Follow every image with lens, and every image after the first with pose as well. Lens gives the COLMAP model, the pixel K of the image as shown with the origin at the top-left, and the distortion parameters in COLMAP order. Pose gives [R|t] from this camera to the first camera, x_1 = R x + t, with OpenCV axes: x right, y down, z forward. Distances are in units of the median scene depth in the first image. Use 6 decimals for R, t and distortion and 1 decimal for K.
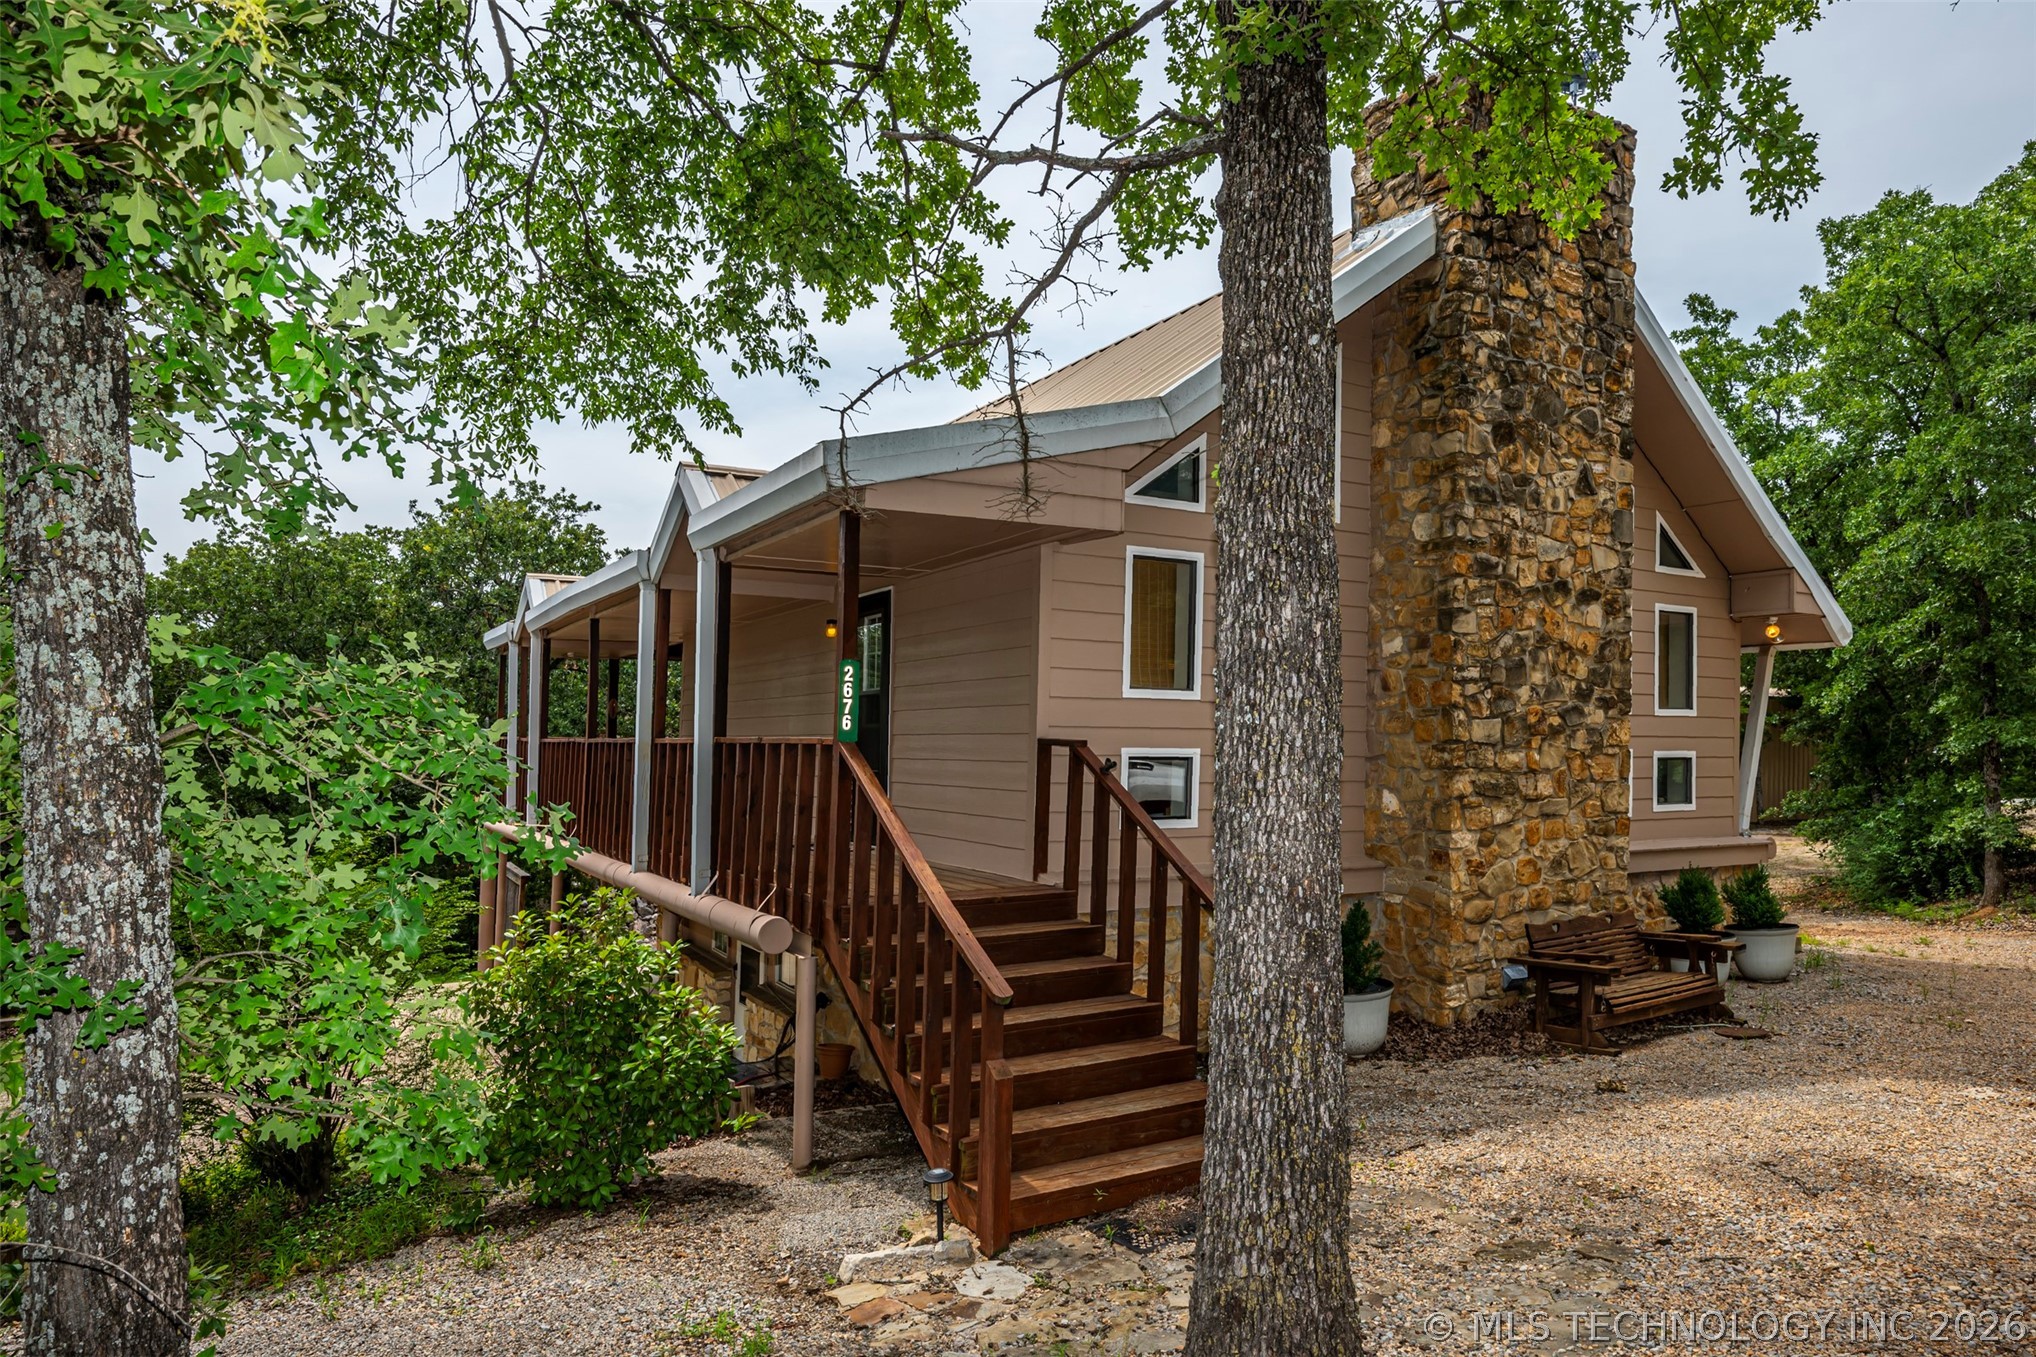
lens RADIAL K [[1225.2, 0, 1024.6], [0, 1225.2, 700.4], [0, 0, 1]] dist [0.000719, 0.000353]
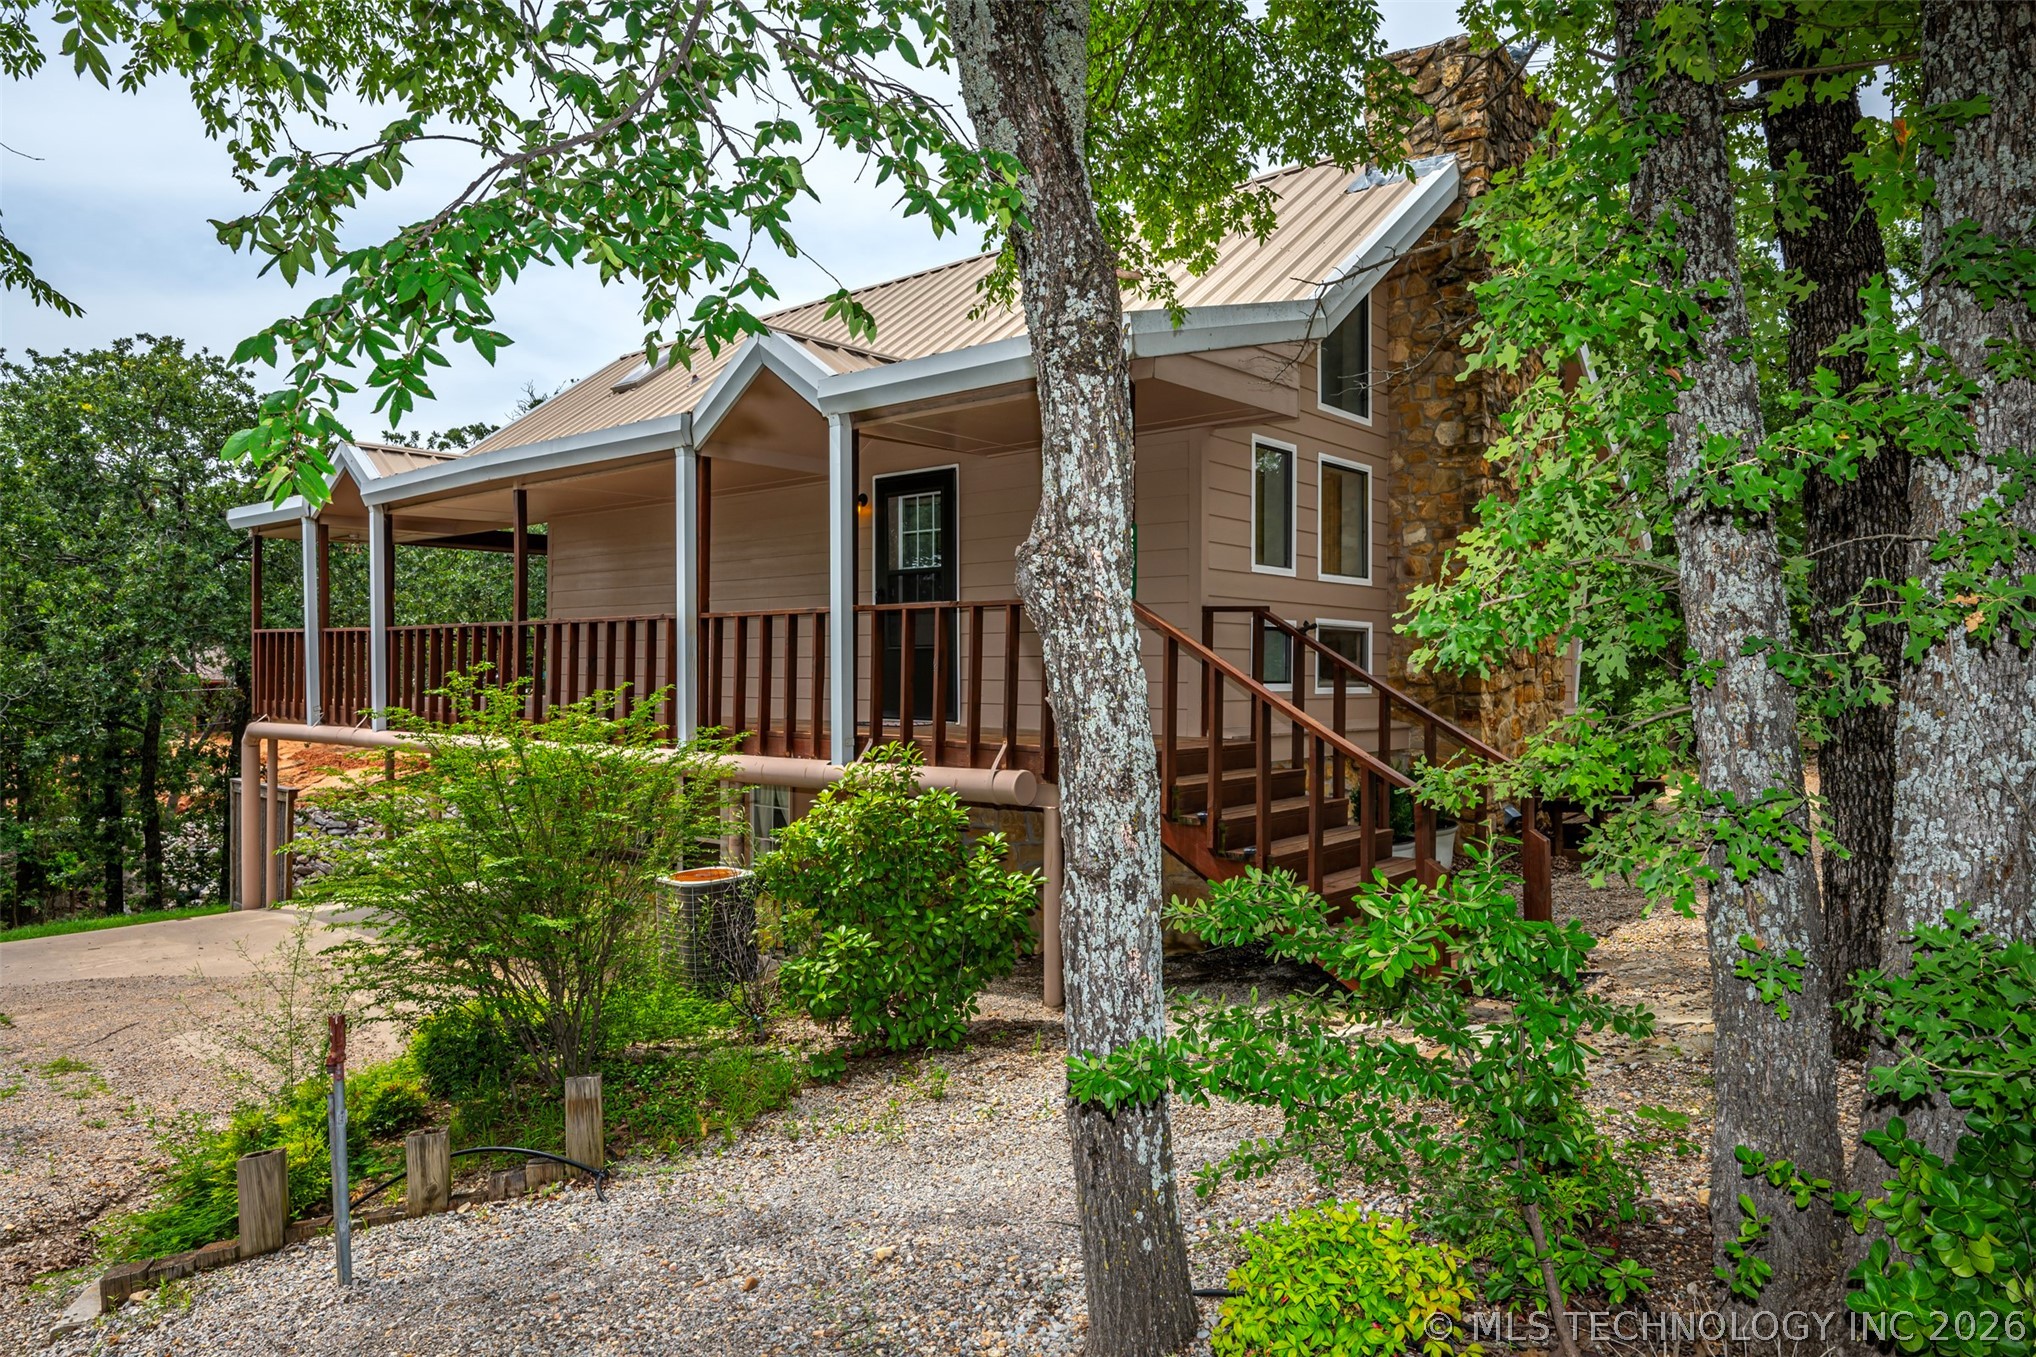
lens RADIAL K [[1246.2, 0, 1021.8], [0, 1246.2, 669.8], [0, 0, 1]] dist [-0.006187, 0.000030]
pose [[0.946656, -0.002090, 0.322240, -0.423252], [-0.009842, 0.999325, 0.035397, 0.042634], [-0.322096, -0.036680, 0.945996, 0.007143]]
